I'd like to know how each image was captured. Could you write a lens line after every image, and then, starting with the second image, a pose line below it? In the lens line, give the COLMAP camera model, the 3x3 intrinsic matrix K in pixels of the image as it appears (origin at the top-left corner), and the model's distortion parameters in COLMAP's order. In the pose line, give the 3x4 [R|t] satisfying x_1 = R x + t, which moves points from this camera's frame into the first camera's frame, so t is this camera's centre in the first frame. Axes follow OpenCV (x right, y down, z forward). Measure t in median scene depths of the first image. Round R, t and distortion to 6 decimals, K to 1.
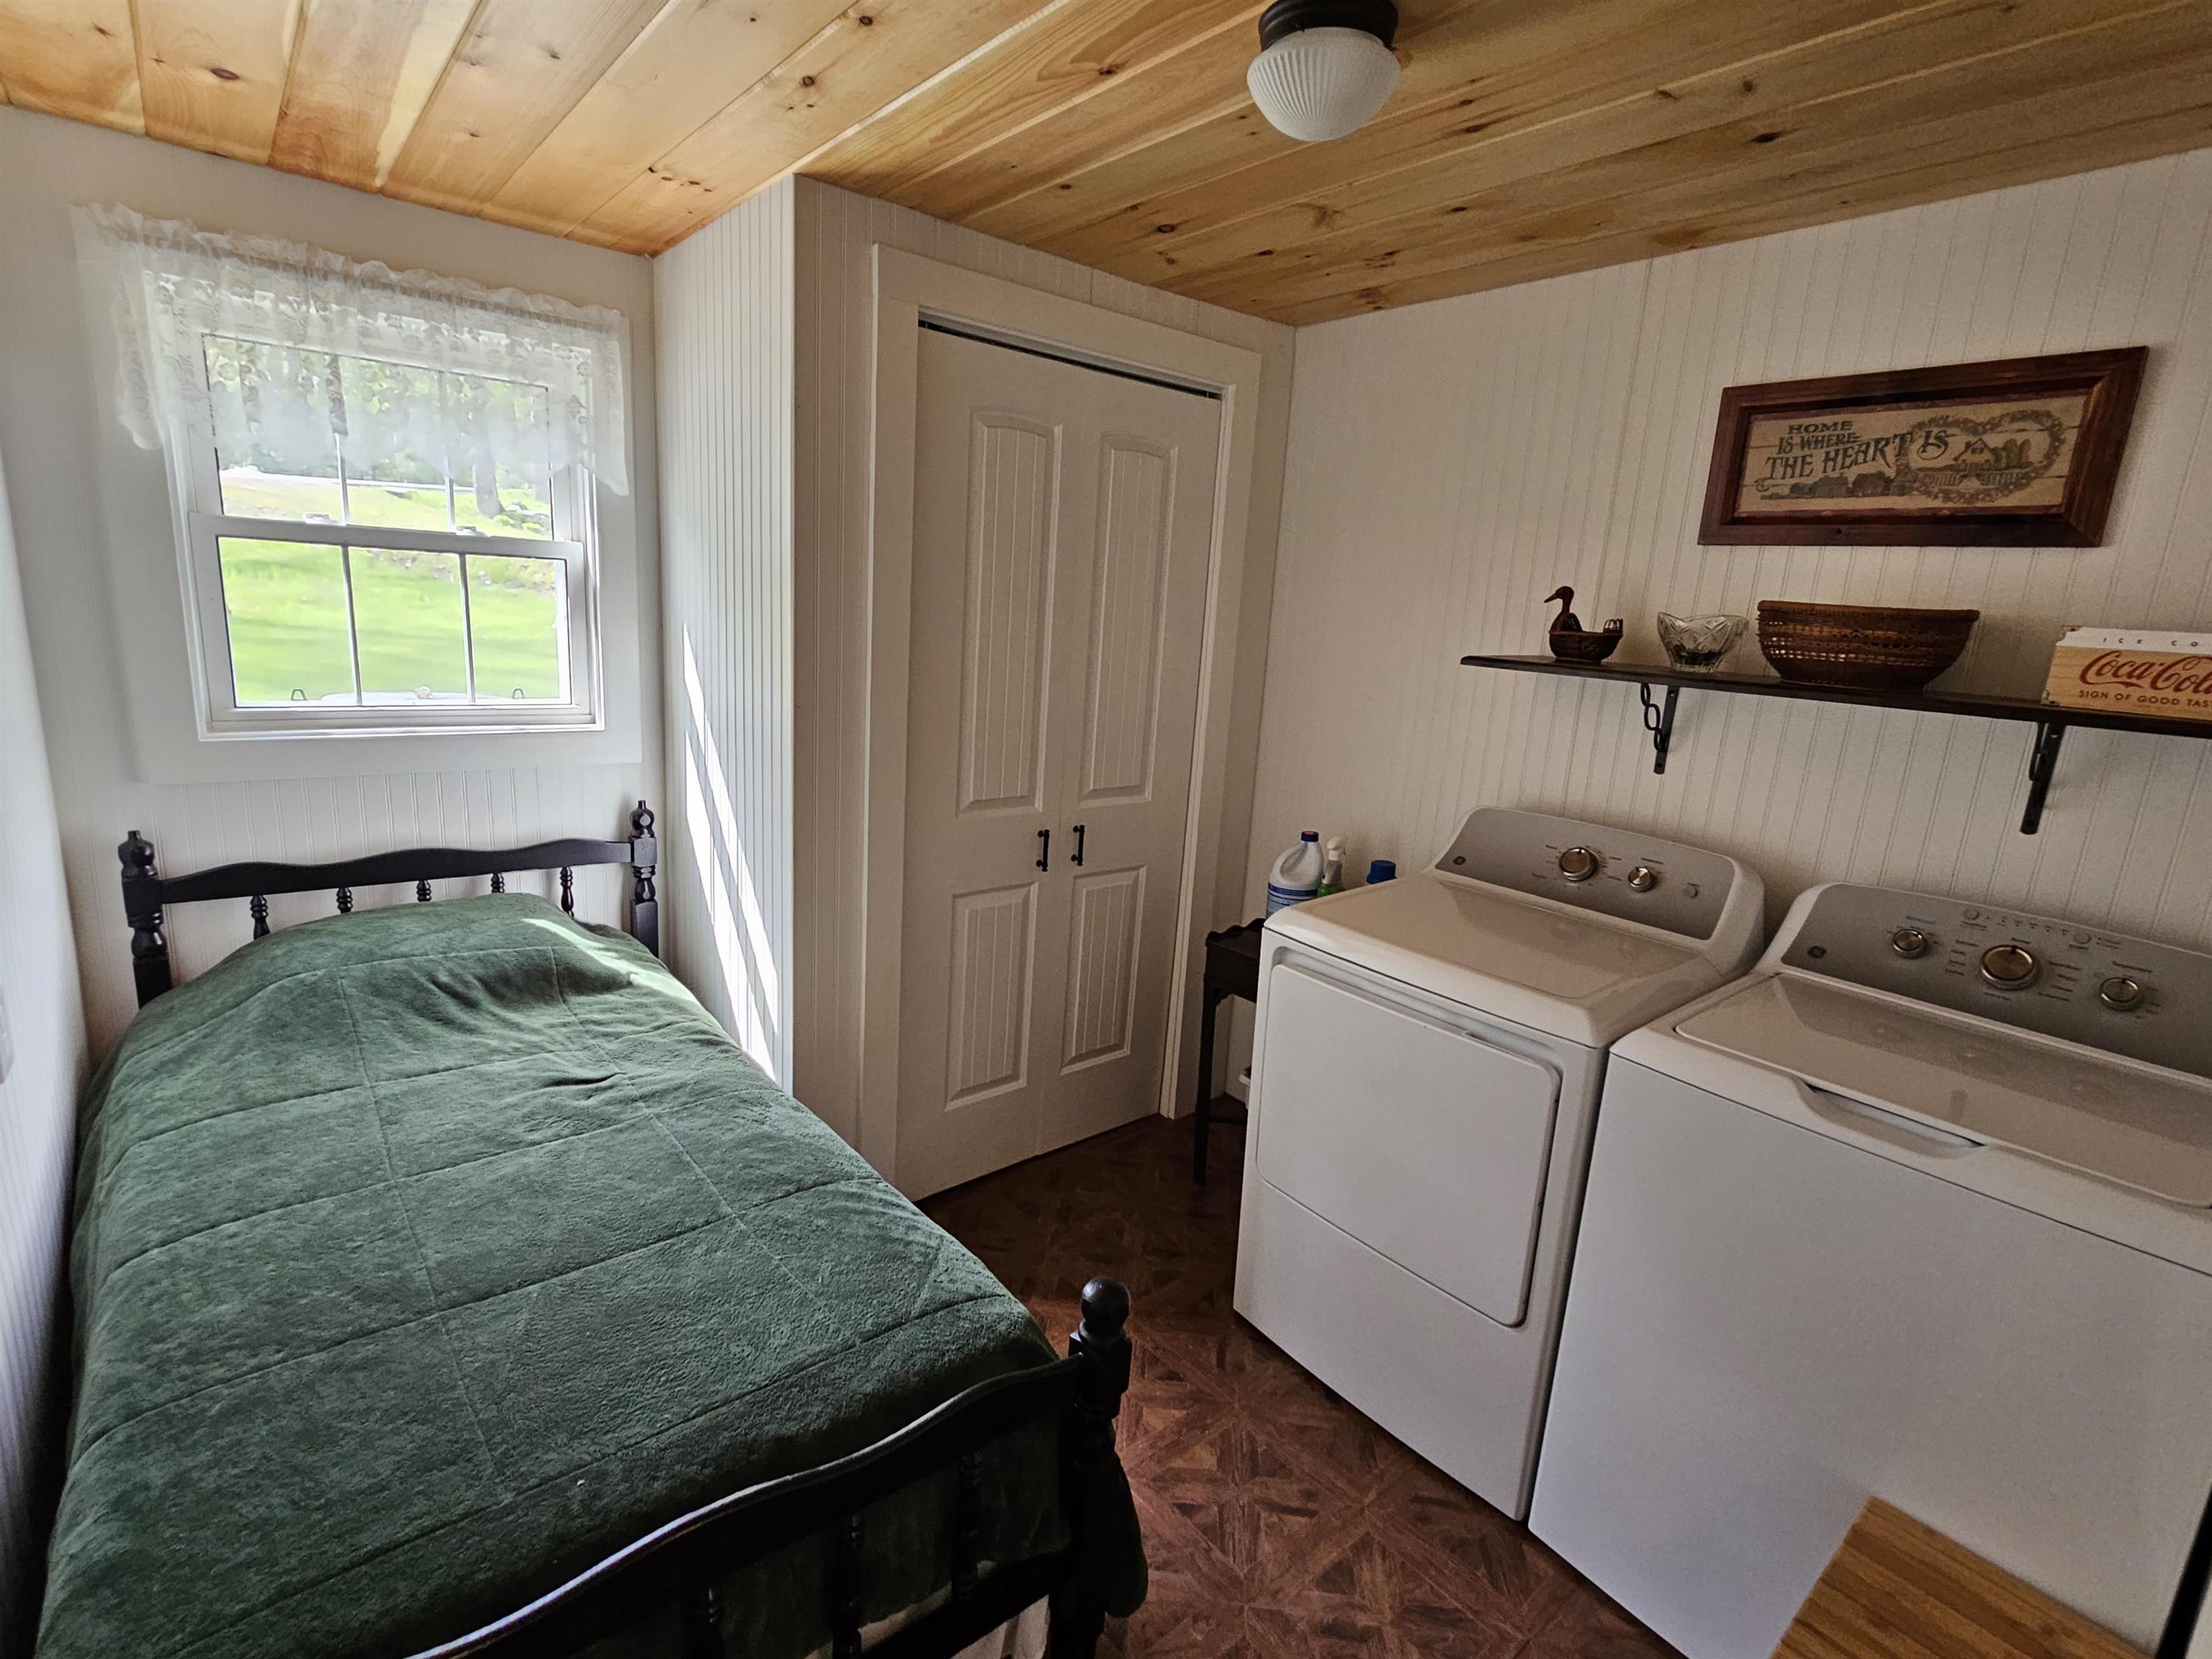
lens RADIAL K [[1068.0, 0, 1100.4], [0, 1068.0, 819.4], [0, 0, 1]] dist [-0.011310, 0.011704]
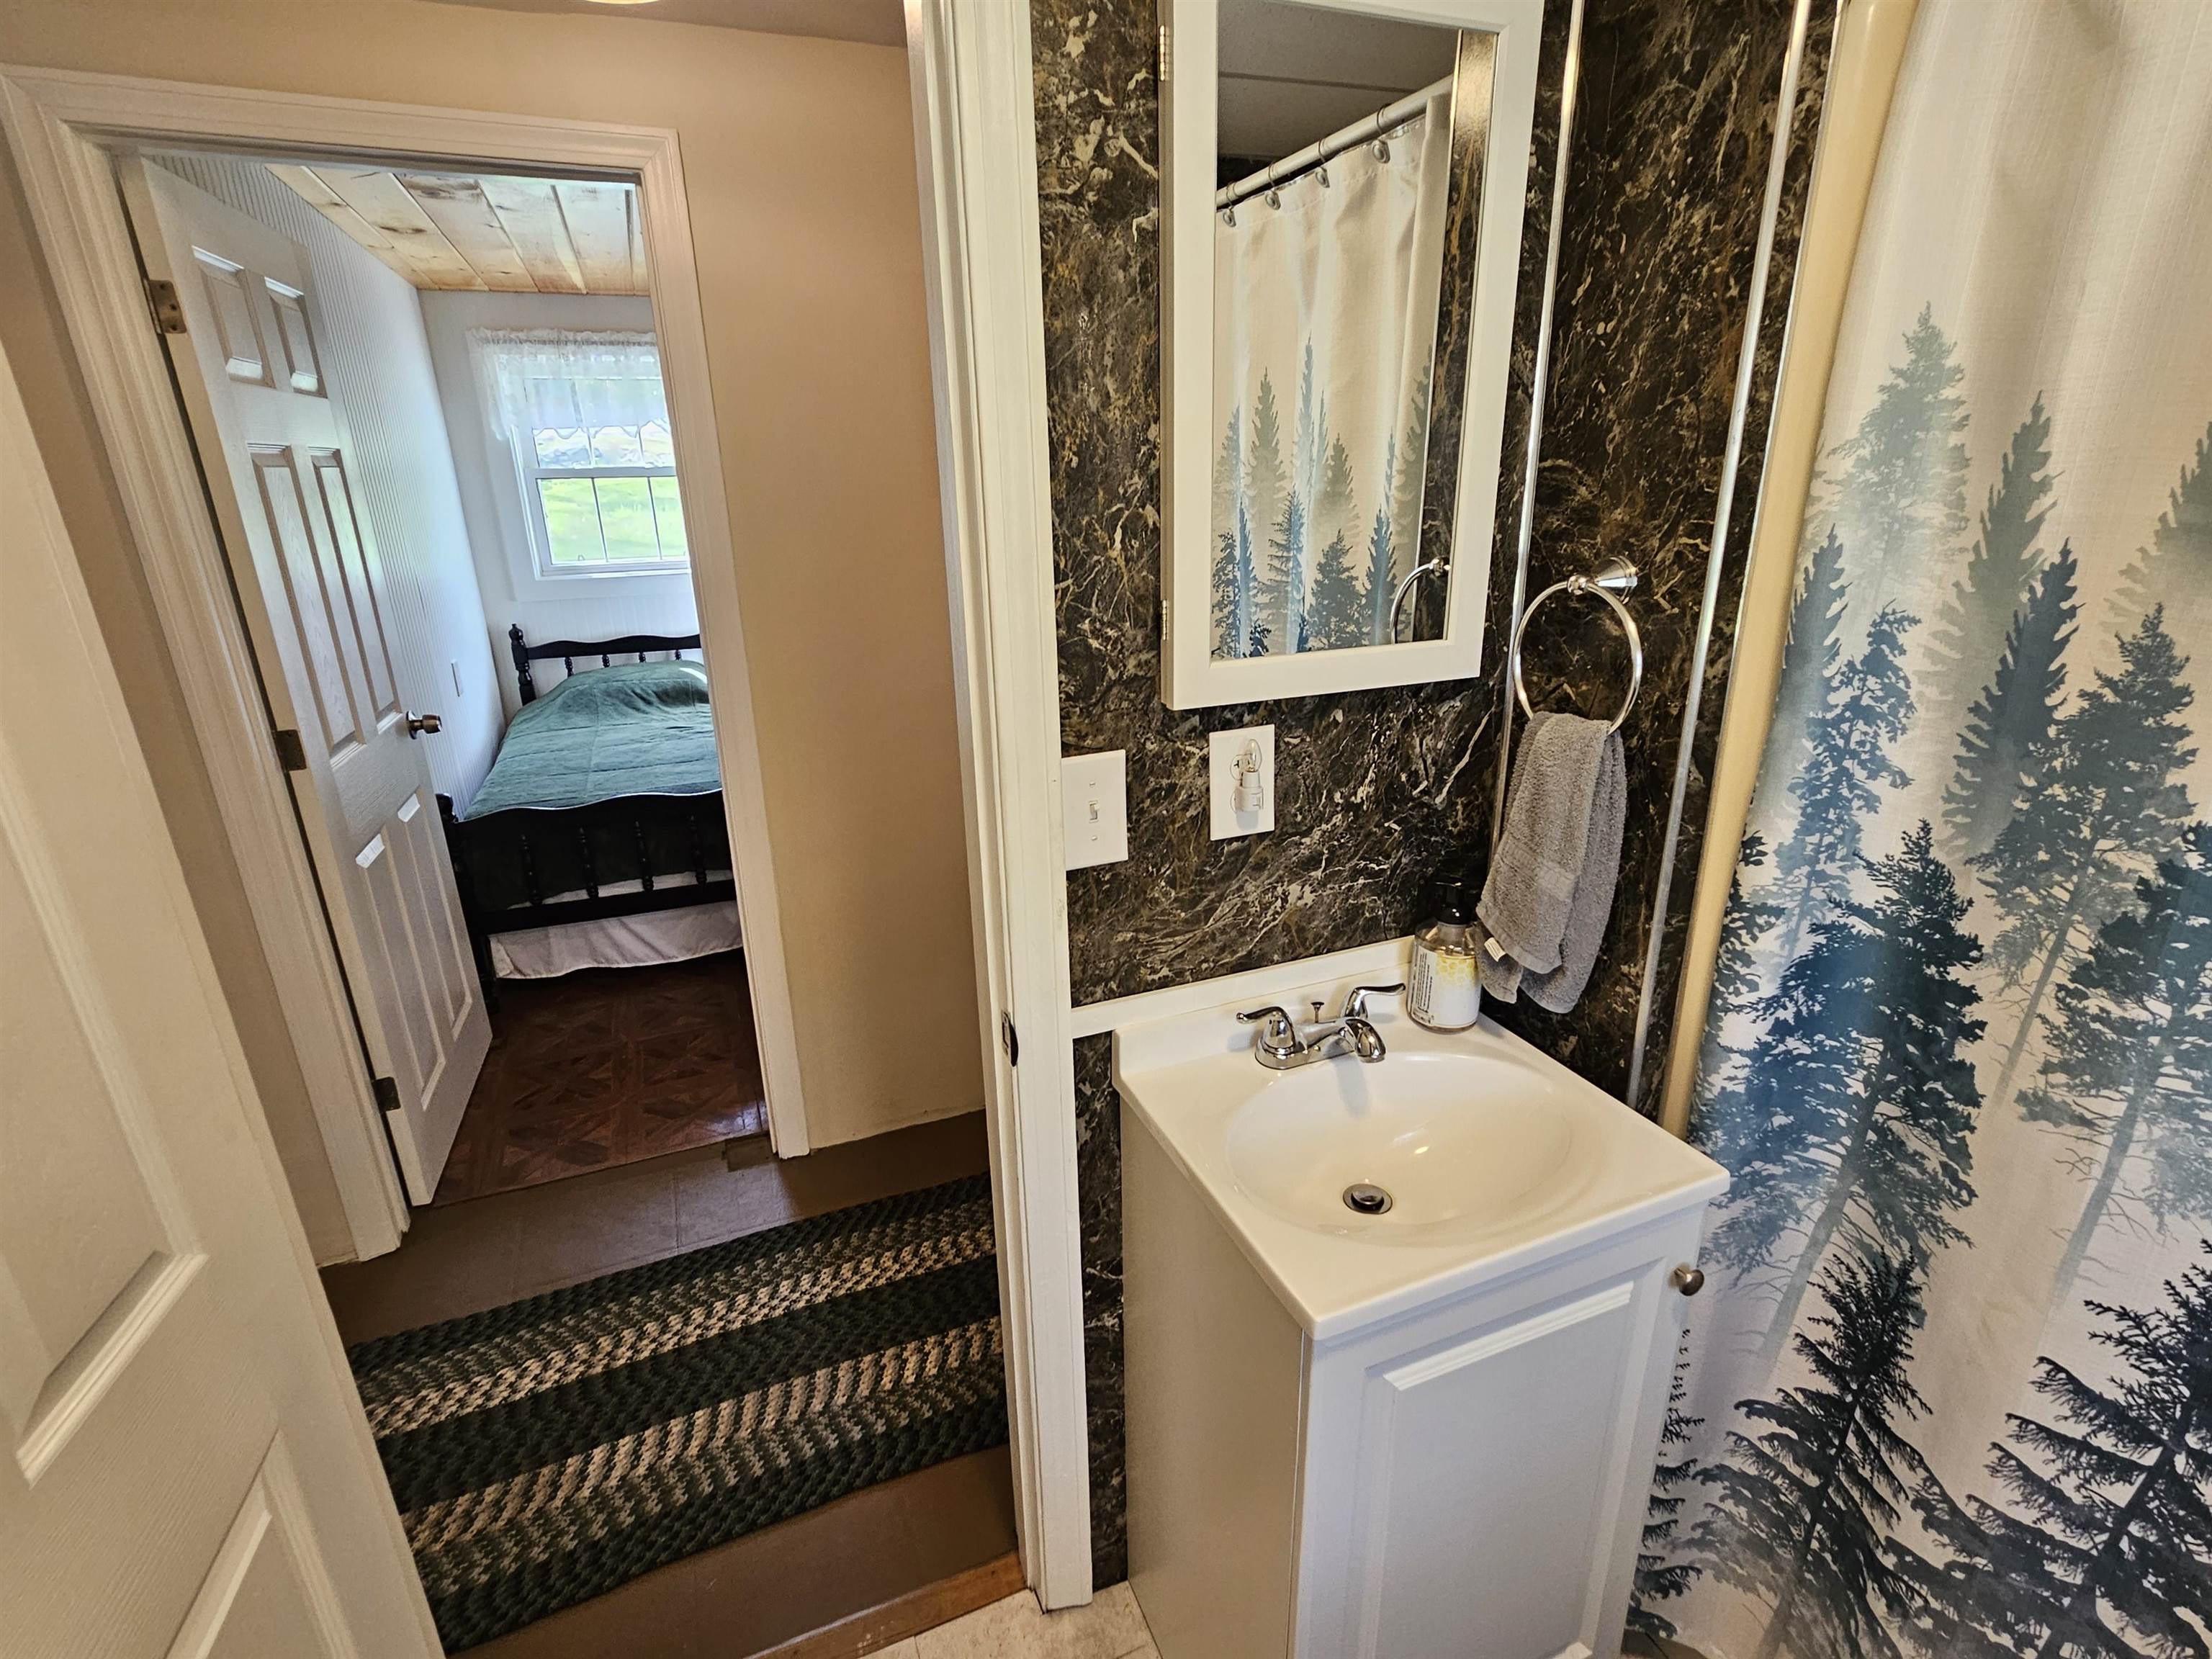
lens RADIAL K [[1068.0, 0, 1108.1], [0, 1068.0, 815.9], [0, 0, 1]] dist [-0.011310, 0.011704]
pose [[0.951834, 0.010939, -0.306418, 0.883275], [0.021264, 0.994602, 0.101559, 0.201448], [0.305875, -0.103183, 0.946464, -0.695292]]
